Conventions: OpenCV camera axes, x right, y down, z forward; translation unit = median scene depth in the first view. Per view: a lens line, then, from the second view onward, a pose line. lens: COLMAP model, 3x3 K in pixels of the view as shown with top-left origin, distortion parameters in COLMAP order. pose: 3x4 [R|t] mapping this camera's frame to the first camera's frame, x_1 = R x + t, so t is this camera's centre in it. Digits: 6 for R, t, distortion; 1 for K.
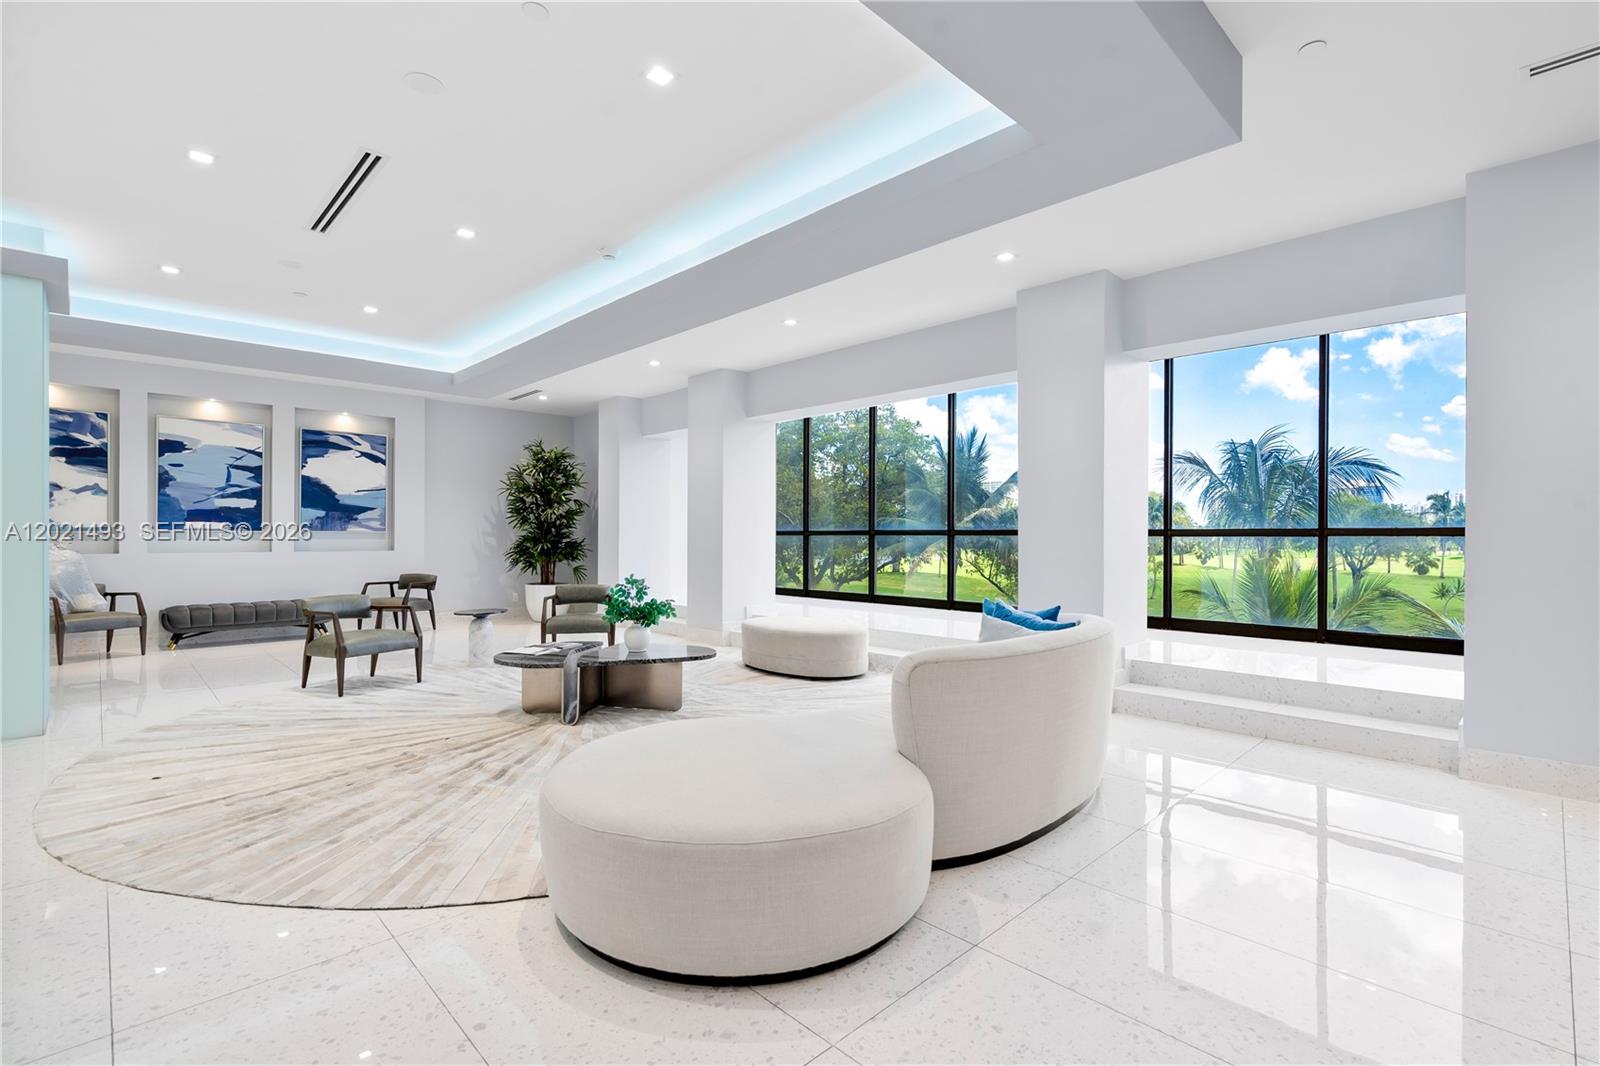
lens RADIAL K [[729.1, 0, 795.4], [0, 729.1, 537.0], [0, 0, 1]] dist [0.000074, 0.000108]
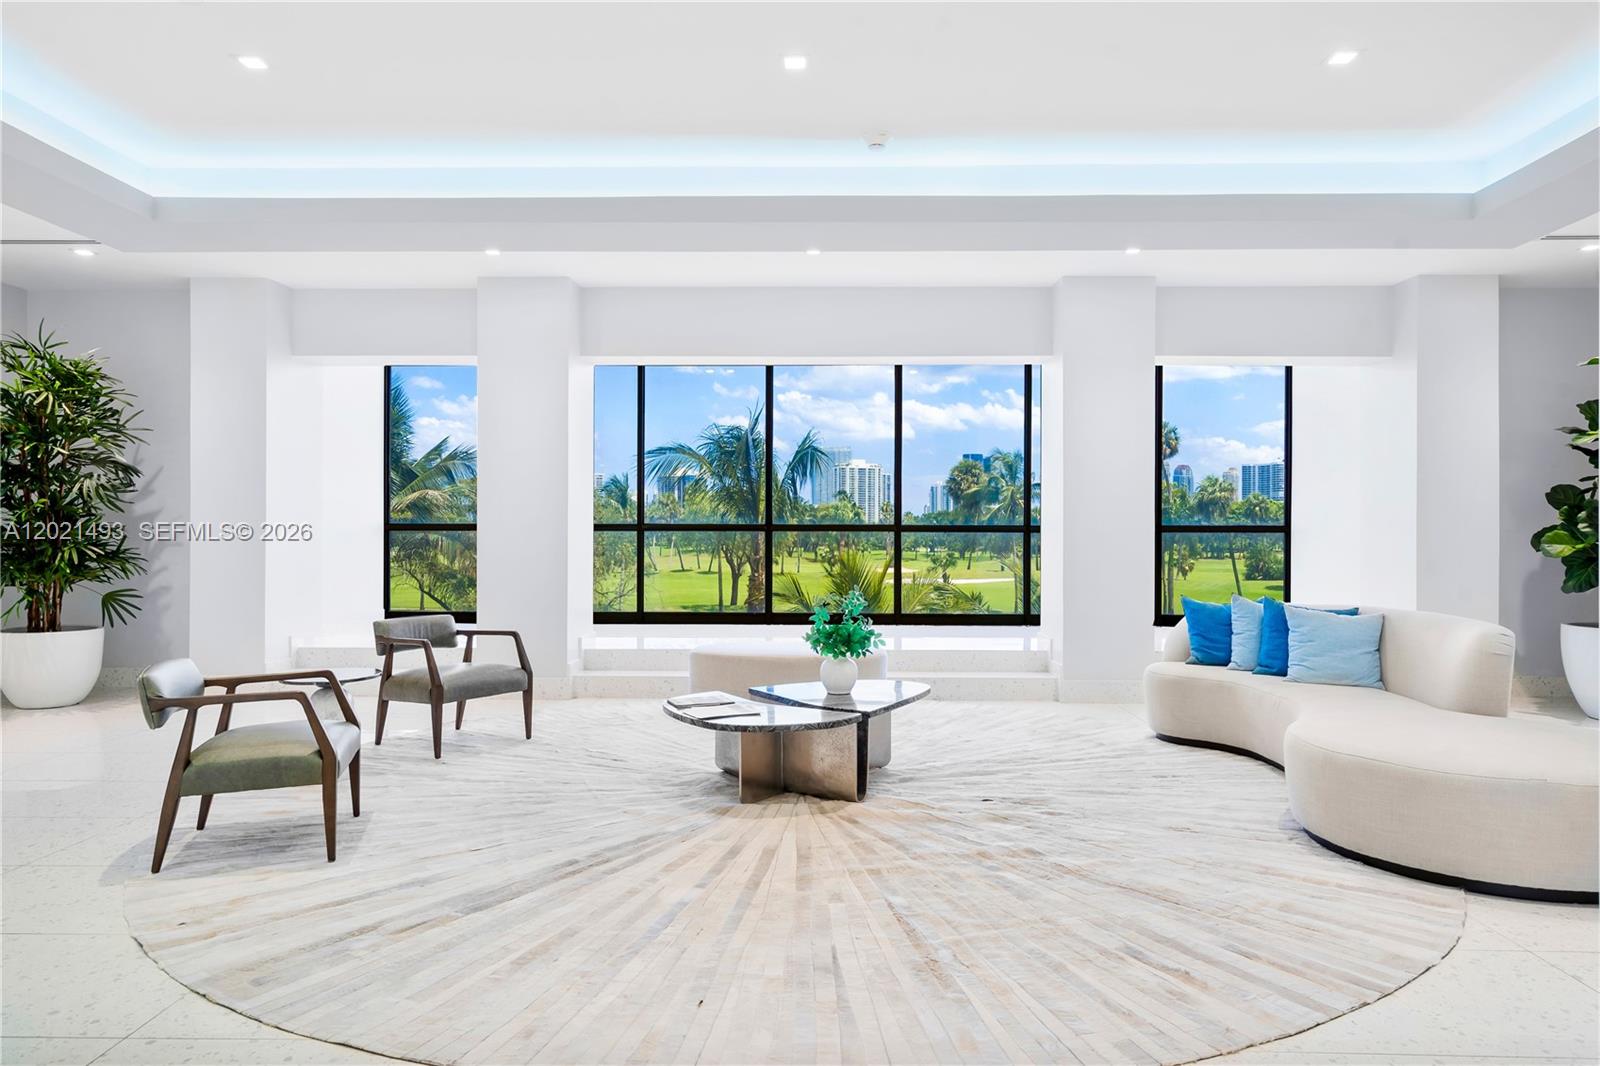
lens RADIAL K [[1023.4, 0, 800.0], [0, 1023.4, 533.0], [0, 0, 1]] dist [0.000678, -0.000301]
pose [[0.711045, -0.002120, 0.703144, -0.562272], [0.001957, 0.999998, 0.001036, -0.000875], [-0.703144, 0.000639, 0.711047, 0.185159]]
